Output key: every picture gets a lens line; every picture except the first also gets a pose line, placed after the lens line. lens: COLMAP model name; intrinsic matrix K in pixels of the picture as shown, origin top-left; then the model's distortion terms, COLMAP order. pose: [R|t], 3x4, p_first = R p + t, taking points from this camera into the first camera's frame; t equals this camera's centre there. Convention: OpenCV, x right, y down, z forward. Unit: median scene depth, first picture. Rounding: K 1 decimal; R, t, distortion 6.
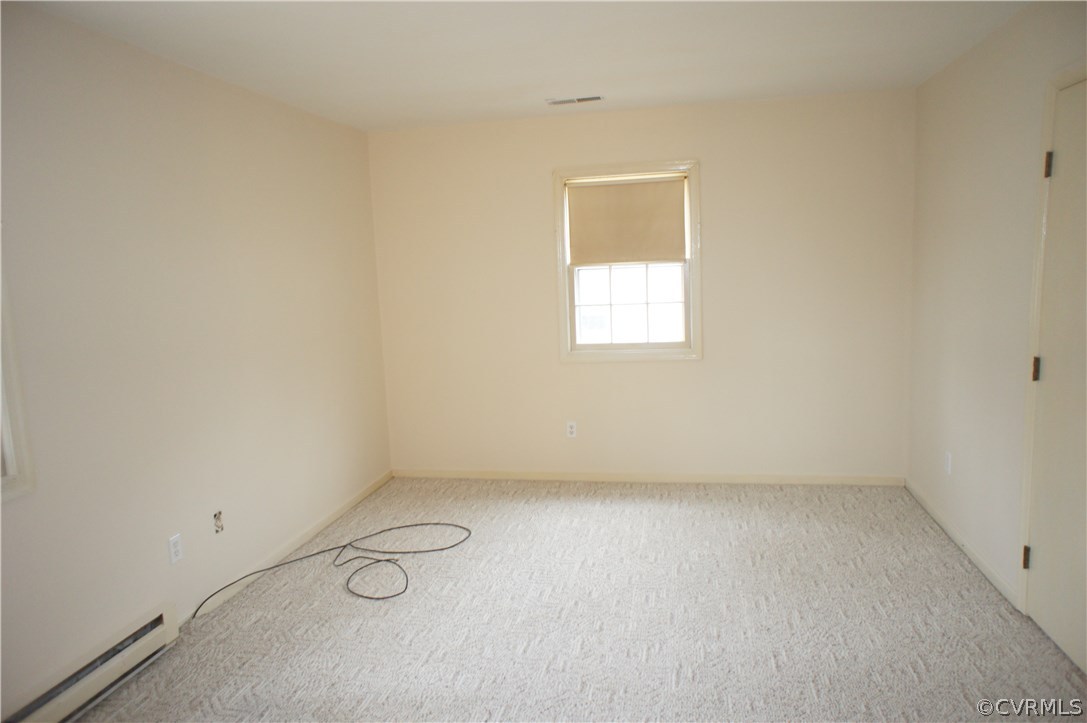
lens RADIAL K [[735.7, 0, 544.6], [0, 735.7, 360.8], [0, 0, 1]] dist [-0.041612, 0.041327]
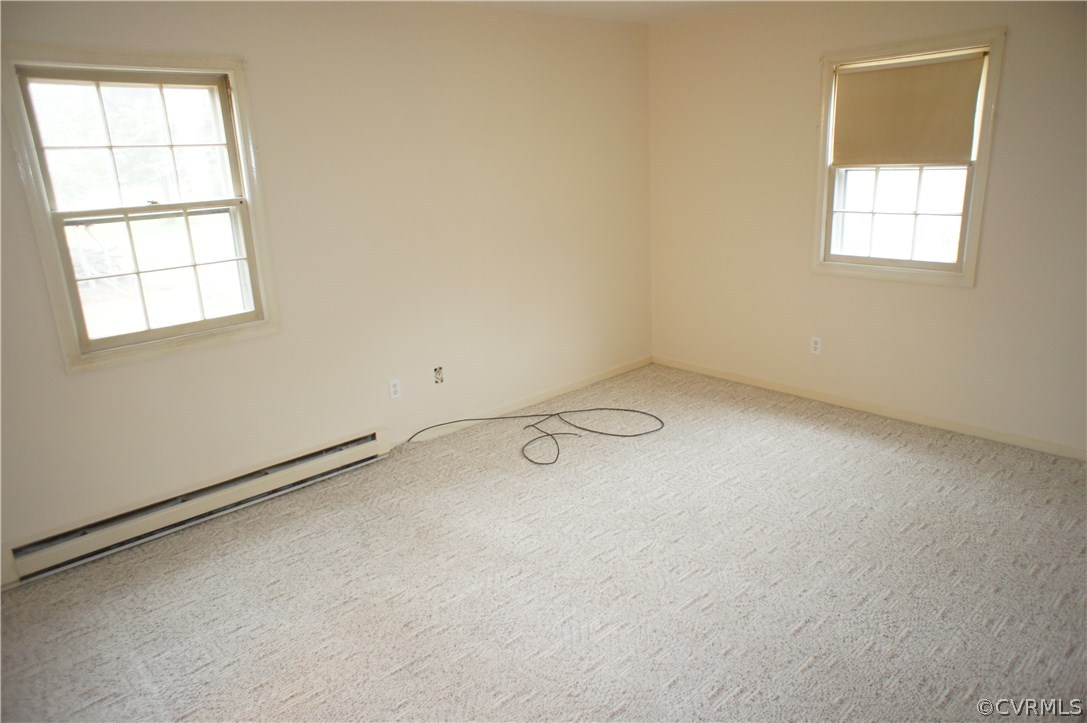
lens RADIAL K [[735.7, 0, 536.9], [0, 735.7, 356.2], [0, 0, 1]] dist [-0.041612, 0.041327]
pose [[0.807466, 0.164378, -0.566550, 0.334016], [-0.067860, 0.979900, 0.187590, -0.052165], [0.585998, -0.113027, 0.802391, 0.057165]]
